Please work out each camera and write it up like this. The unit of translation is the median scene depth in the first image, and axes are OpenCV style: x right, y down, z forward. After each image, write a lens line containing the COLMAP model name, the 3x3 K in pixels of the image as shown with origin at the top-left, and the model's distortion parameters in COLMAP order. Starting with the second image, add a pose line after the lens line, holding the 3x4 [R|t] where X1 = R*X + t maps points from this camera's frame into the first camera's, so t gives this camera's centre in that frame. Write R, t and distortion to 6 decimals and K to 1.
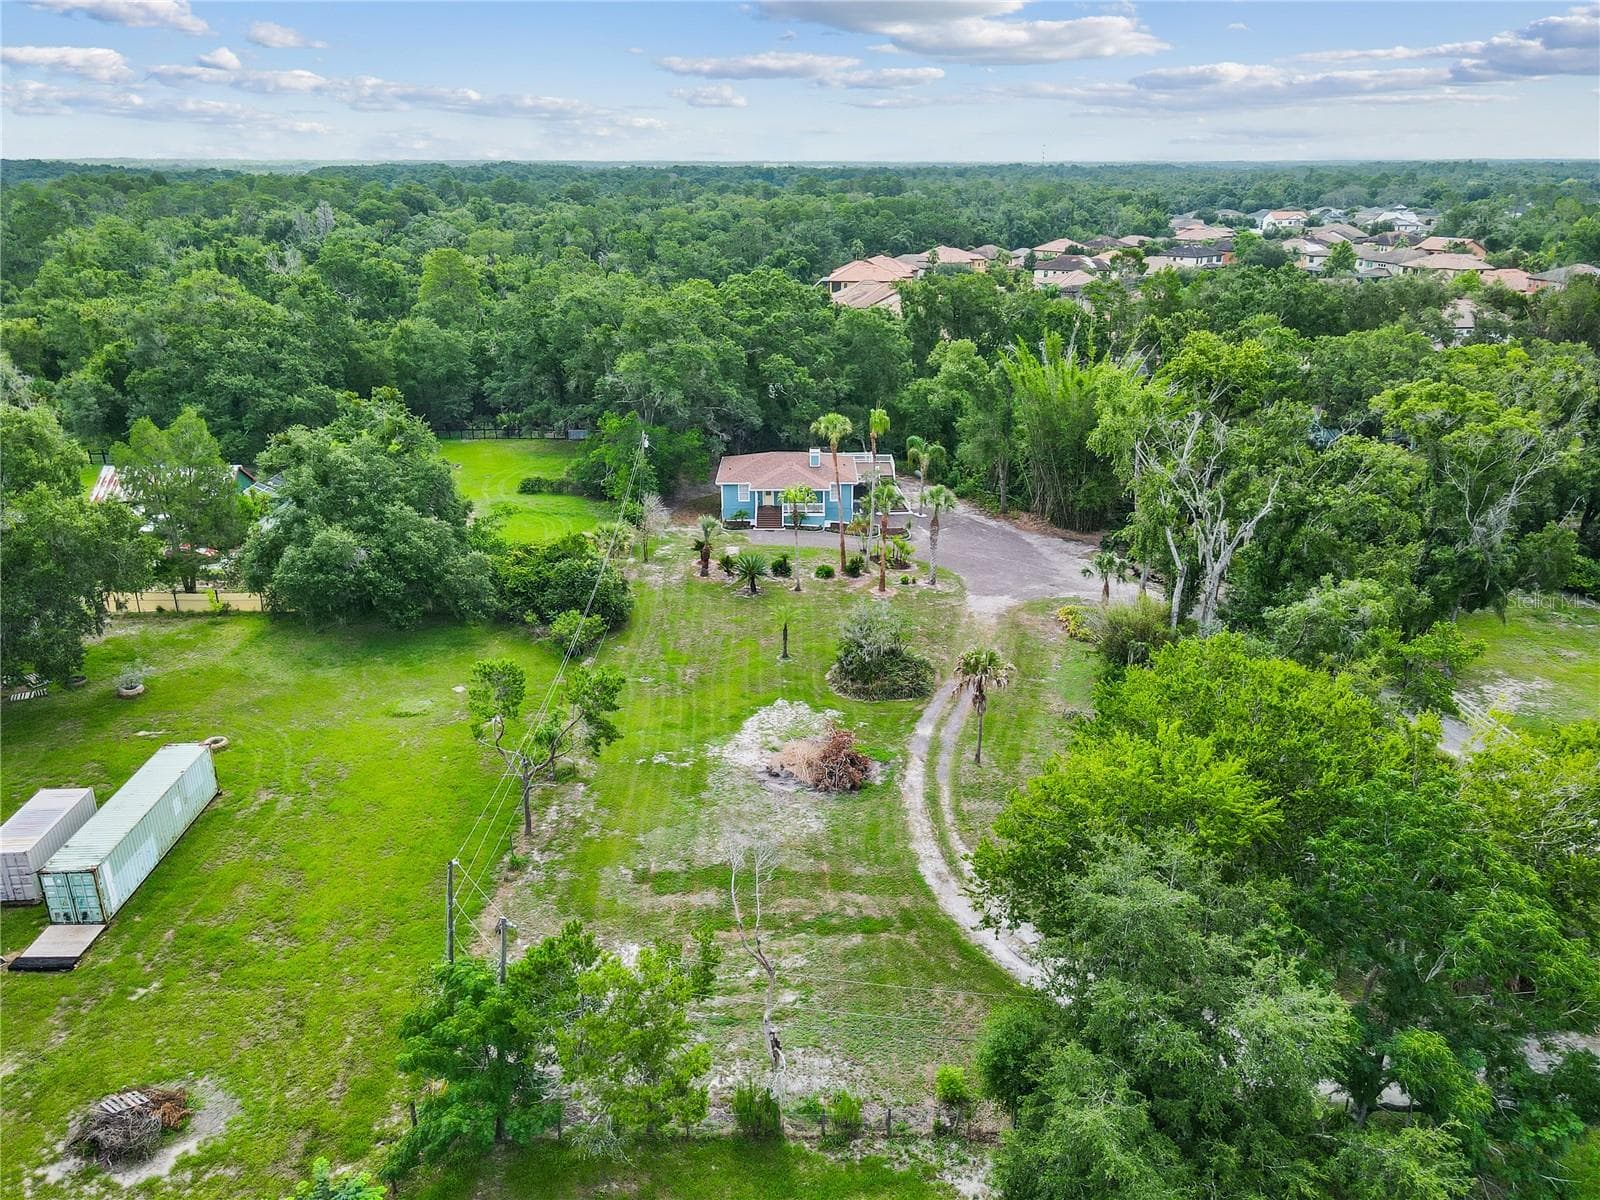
lens RADIAL K [[1166.3, 0, 800.0], [0, 1166.3, 600.0], [0, 0, 1]] dist [0.011744, 0.007300]
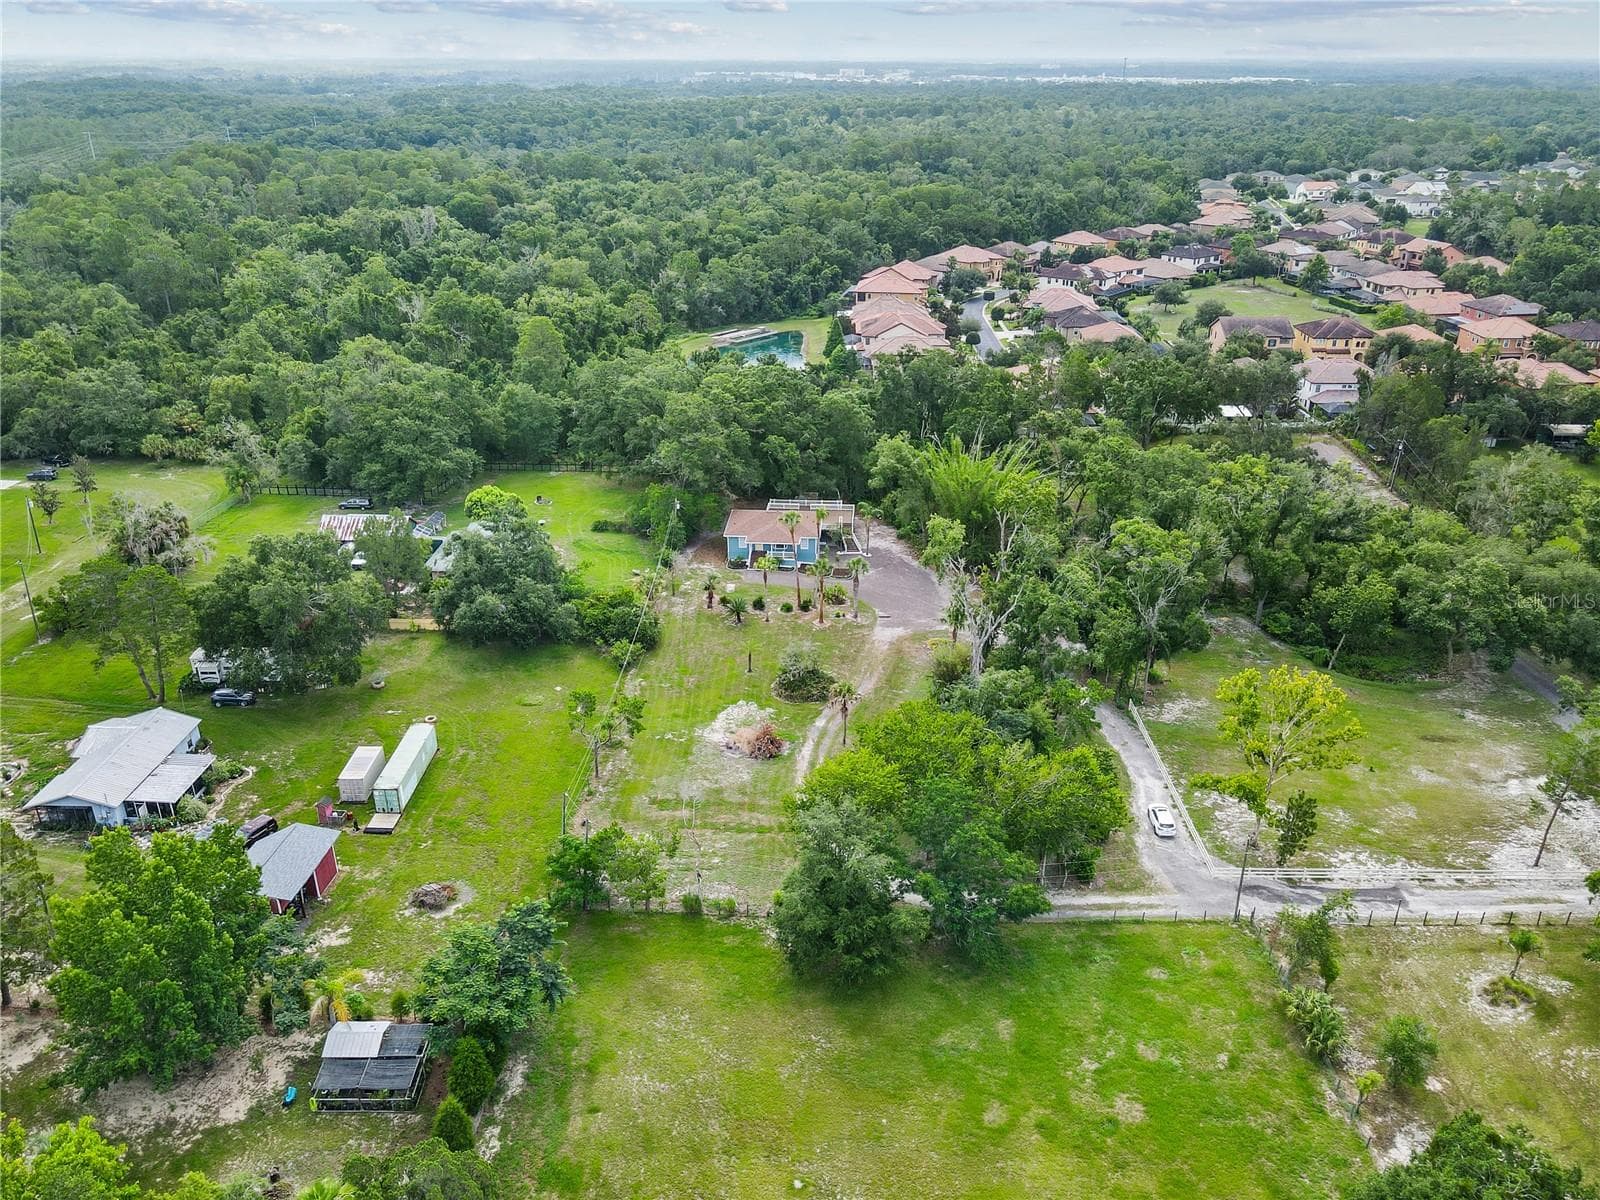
lens RADIAL K [[1166.3, 0, 800.0], [0, 1166.3, 600.0], [0, 0, 1]] dist [0.011744, 0.007300]
pose [[0.998080, 0.028376, -0.055057, 0.155282], [-0.024249, 0.996947, 0.074226, -0.187221], [0.056995, -0.072749, 0.995720, -0.682000]]
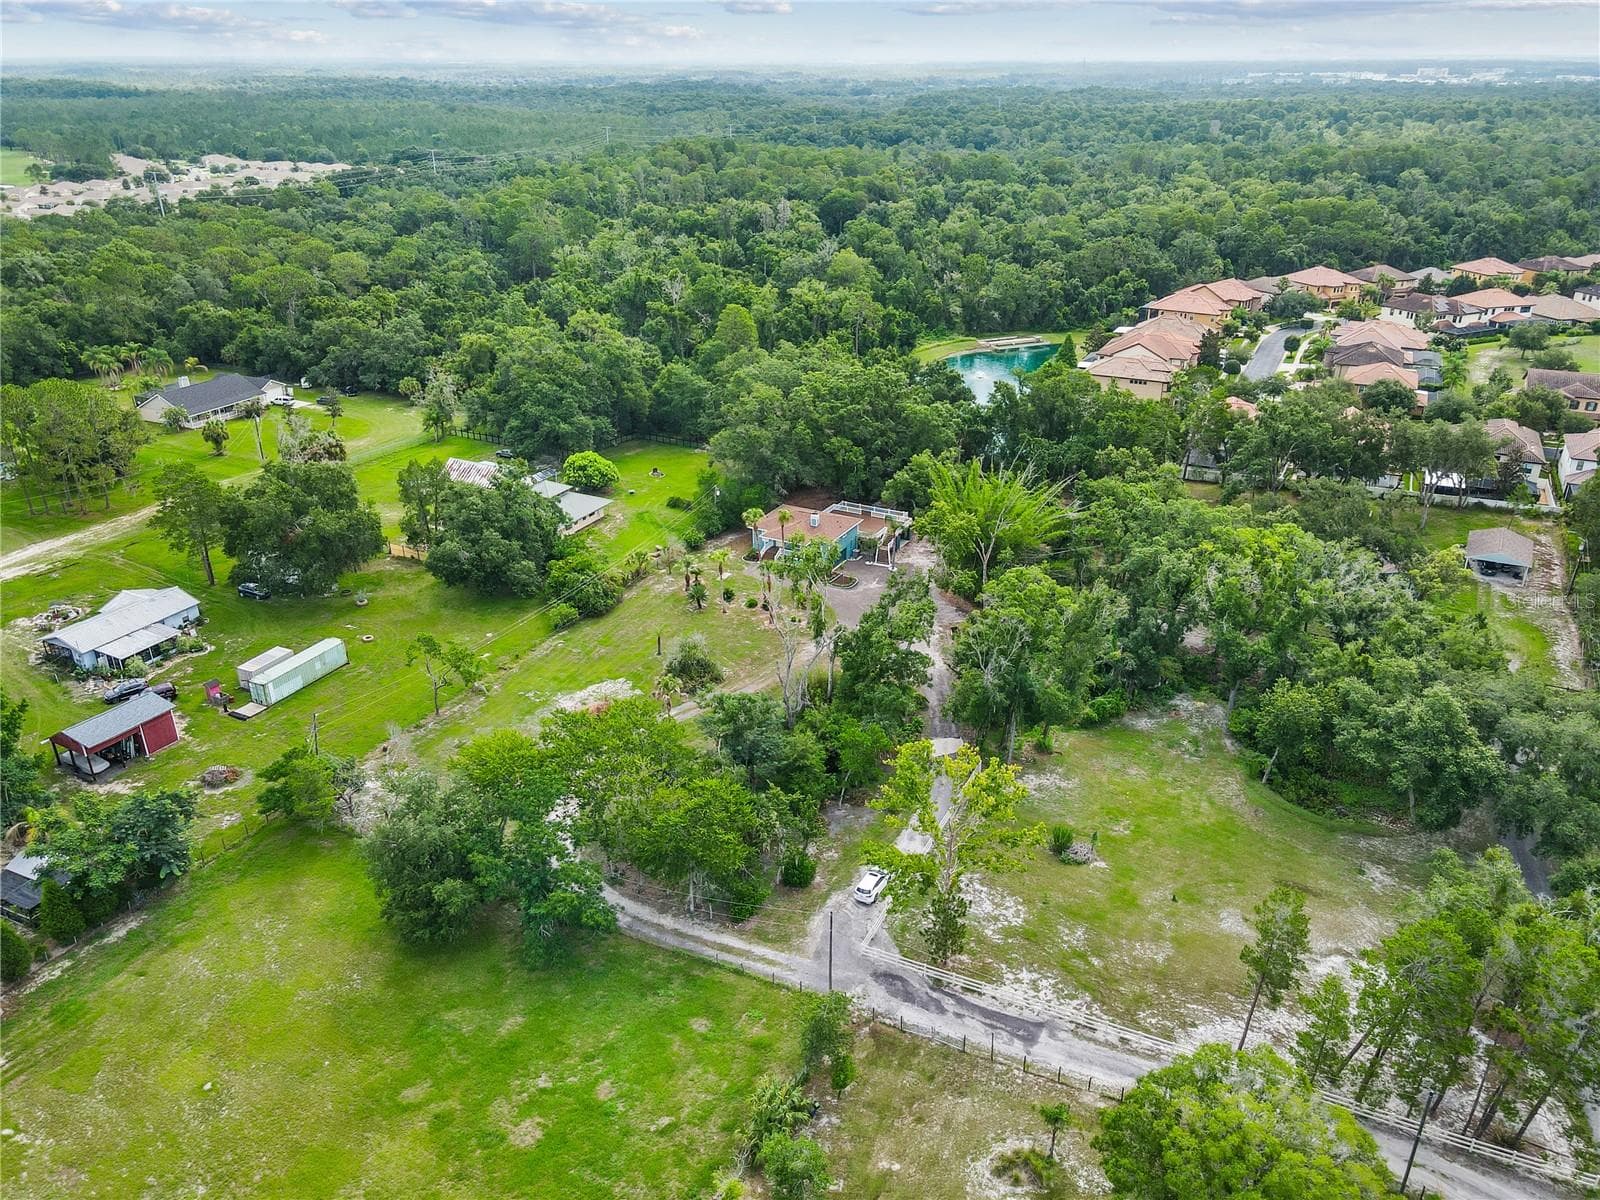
lens RADIAL K [[1139.0, 0, 807.7], [0, 1139.0, 608.3], [0, 0, 1]] dist [0.015495, 0.006054]
pose [[0.883710, 0.202128, -0.422139, 0.925314], [-0.164684, 0.978547, 0.123794, -0.275841], [0.438105, -0.039879, 0.898039, -0.441712]]
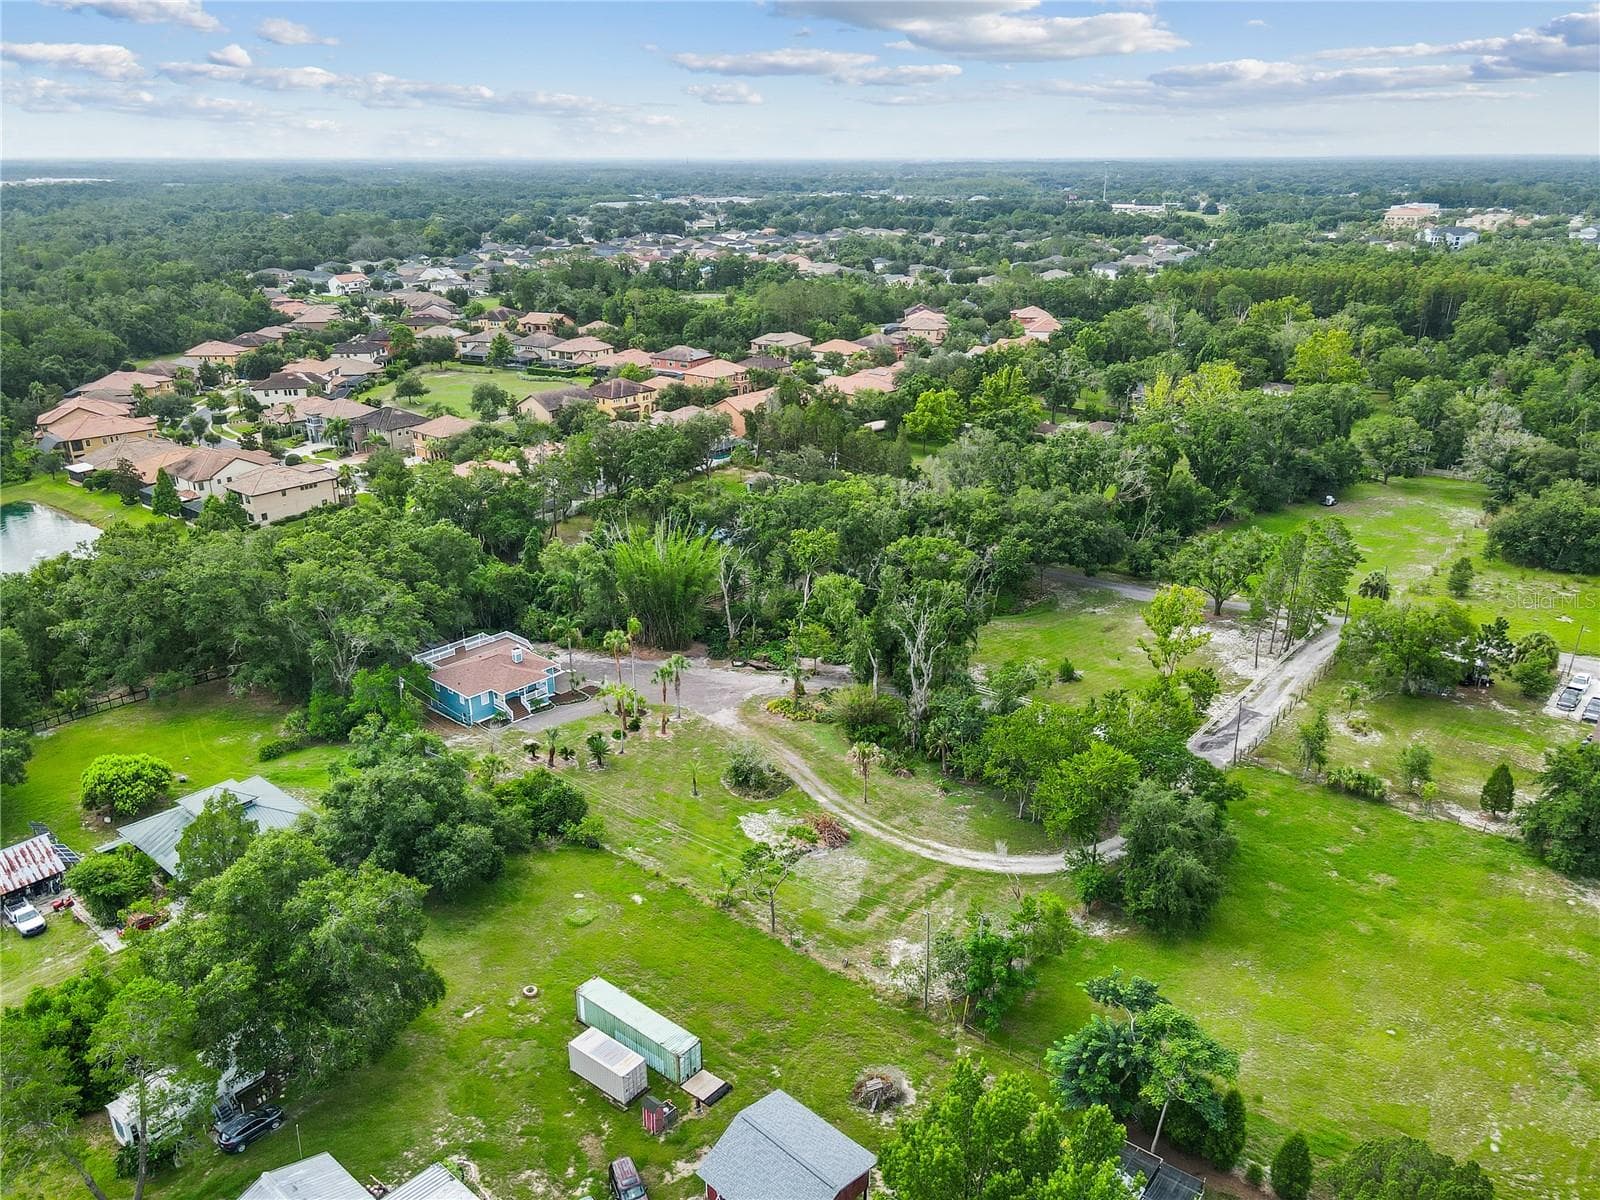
lens RADIAL K [[1172.8, 0, 797.8], [0, 1172.8, 638.3], [0, 0, 1]] dist [0.010296, 0.003284]
pose [[0.675591, -0.284937, 0.679991, -0.976544], [0.265787, 0.954410, 0.135859, -0.344617], [-0.687702, 0.088948, 0.720524, -0.259625]]
